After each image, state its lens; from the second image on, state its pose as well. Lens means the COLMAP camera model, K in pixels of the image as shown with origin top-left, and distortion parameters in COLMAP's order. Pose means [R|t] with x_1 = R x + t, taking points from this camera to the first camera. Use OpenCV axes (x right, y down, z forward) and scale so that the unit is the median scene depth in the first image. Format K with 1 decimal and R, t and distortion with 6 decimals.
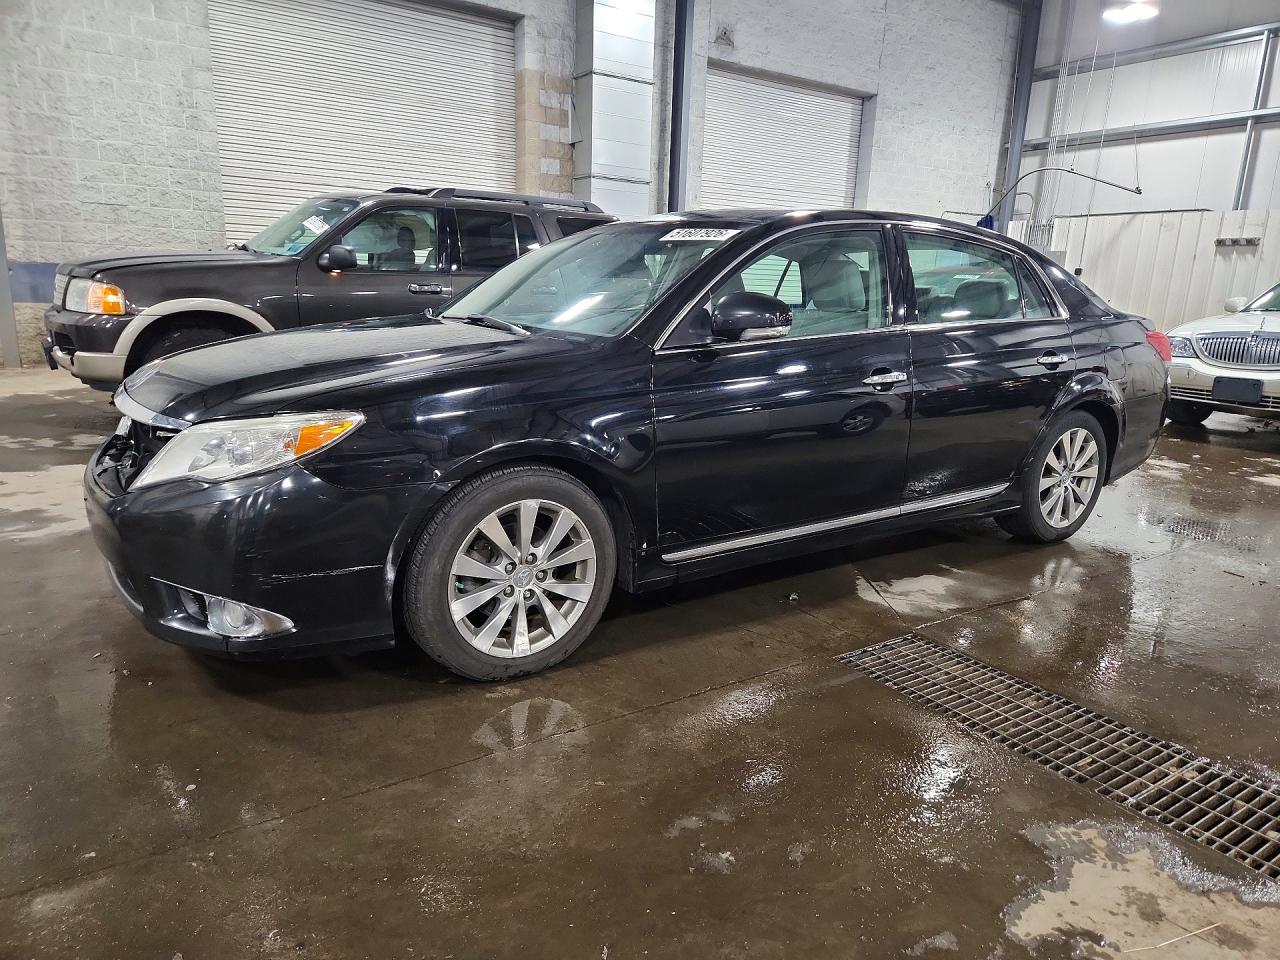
lens RADIAL K [[806.3, 0, 640.0], [0, 806.3, 480.0], [0, 0, 1]] dist [-0.000917, -0.001923]
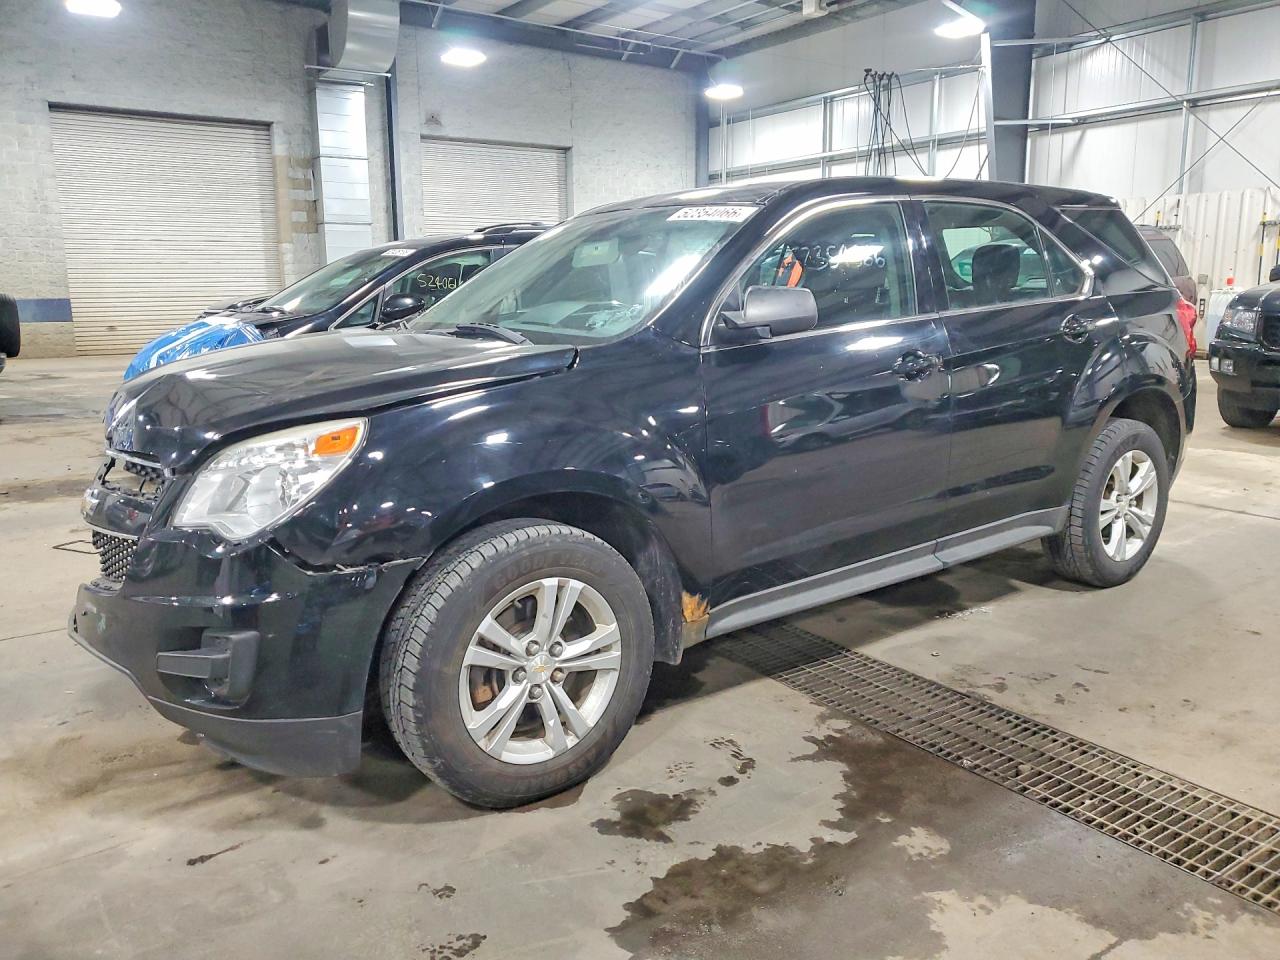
lens RADIAL K [[979.8, 0, 640.0], [0, 979.8, 480.0], [0, 0, 1]] dist [-0.057318, 0.079307]
pose [[0.999166, -0.036116, -0.019052, 0.505294], [0.035095, 0.998061, -0.051413, 0.185327], [0.020872, 0.050701, 0.998496, -0.686131]]
